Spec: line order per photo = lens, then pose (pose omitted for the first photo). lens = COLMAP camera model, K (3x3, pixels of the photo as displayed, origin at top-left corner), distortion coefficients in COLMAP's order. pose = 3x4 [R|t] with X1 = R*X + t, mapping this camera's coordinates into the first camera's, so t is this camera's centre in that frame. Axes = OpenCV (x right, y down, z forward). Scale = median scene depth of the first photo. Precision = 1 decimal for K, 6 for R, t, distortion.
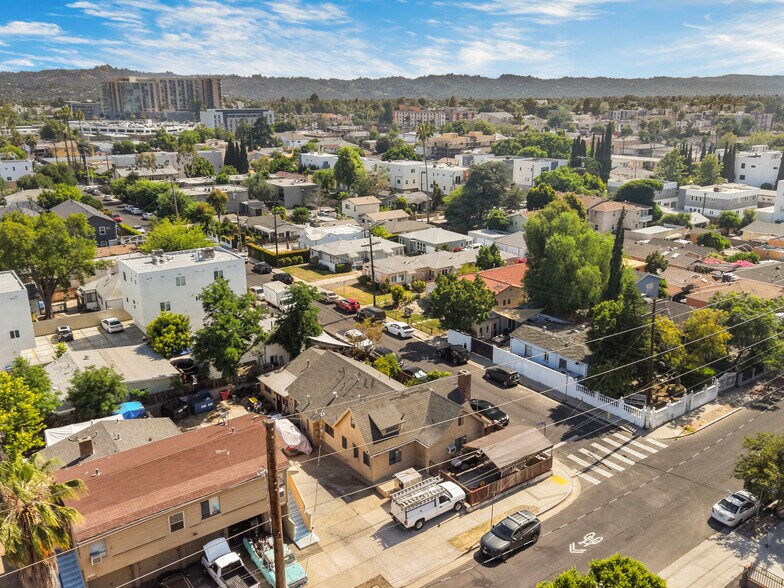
lens RADIAL K [[658.0, 0, 393.8], [0, 658.0, 286.4], [0, 0, 1]] dist [0.090325, -0.141927]
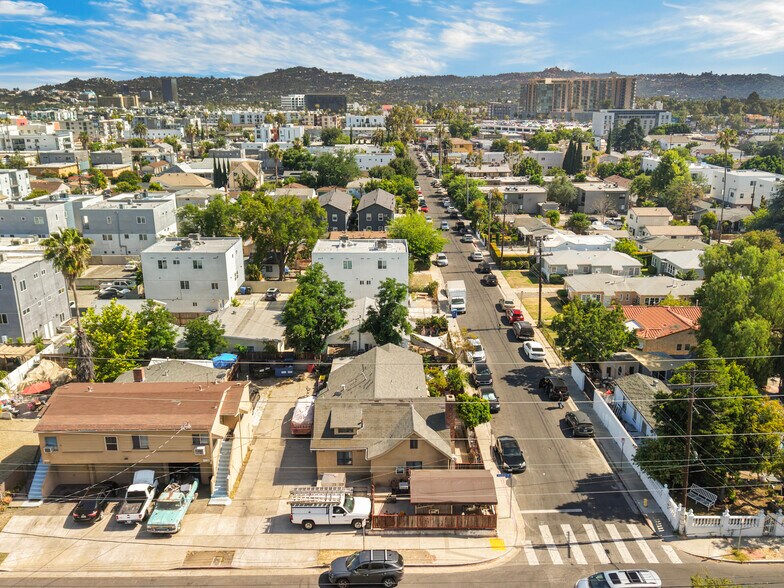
lens RADIAL K [[658.0, 0, 393.8], [0, 658.0, 286.4], [0, 0, 1]] dist [0.090325, -0.141927]
pose [[0.813766, 0.158412, -0.559187, 0.358606], [-0.158384, 0.986167, 0.048879, -0.037385], [0.559195, 0.048790, 0.827599, 0.121928]]
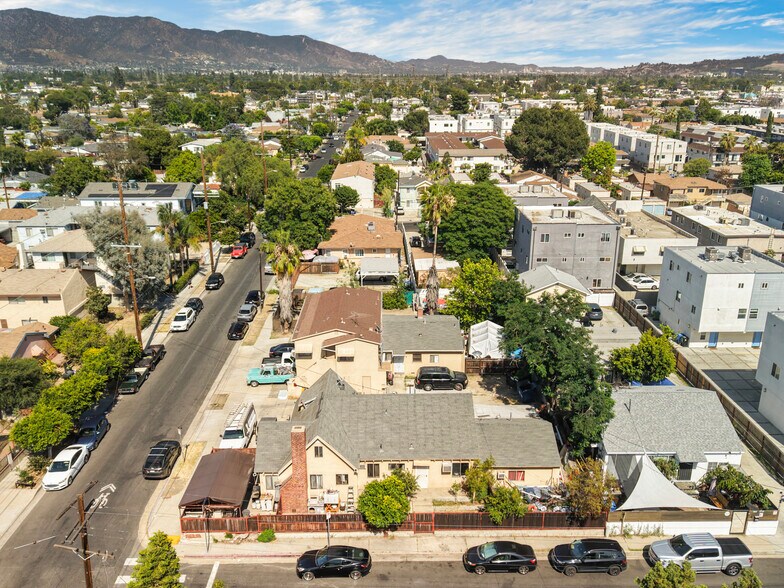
lens RADIAL K [[658.0, 0, 393.8], [0, 658.0, 286.4], [0, 0, 1]] dist [0.090325, -0.141927]
pose [[-0.576446, 0.254464, -0.776504, 0.415489], [-0.221143, 0.866233, 0.448036, -0.270718], [0.786643, 0.429986, -0.443063, 0.920492]]
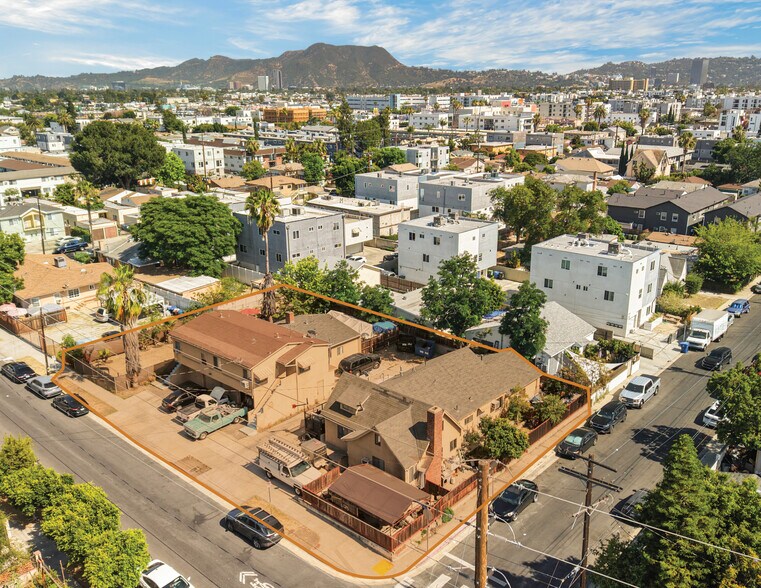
lens RADIAL K [[663.8, 0, 392.5], [0, 663.8, 293.8], [0, 0, 1]] dist [0.085666, -0.128891]
pose [[0.220106, 0.293694, -0.930213, 0.570420], [-0.264078, 0.935931, 0.233014, -0.130723], [0.939051, 0.194361, 0.283562, 0.451621]]
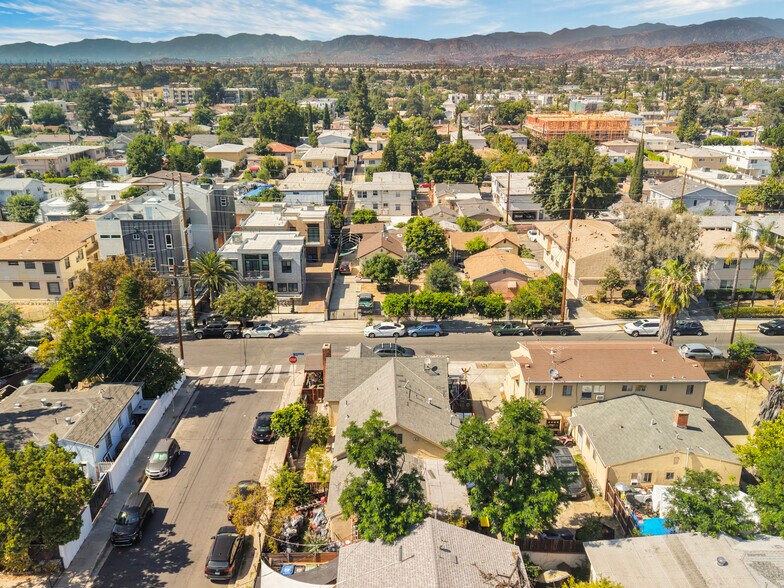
lens RADIAL K [[658.0, 0, 393.8], [0, 658.0, 286.4], [0, 0, 1]] dist [0.090325, -0.141927]
pose [[-0.818854, -0.175330, 0.546569, -0.364933], [0.161474, 0.843392, 0.512461, -0.319775], [-0.550822, 0.507887, -0.662304, 1.066762]]
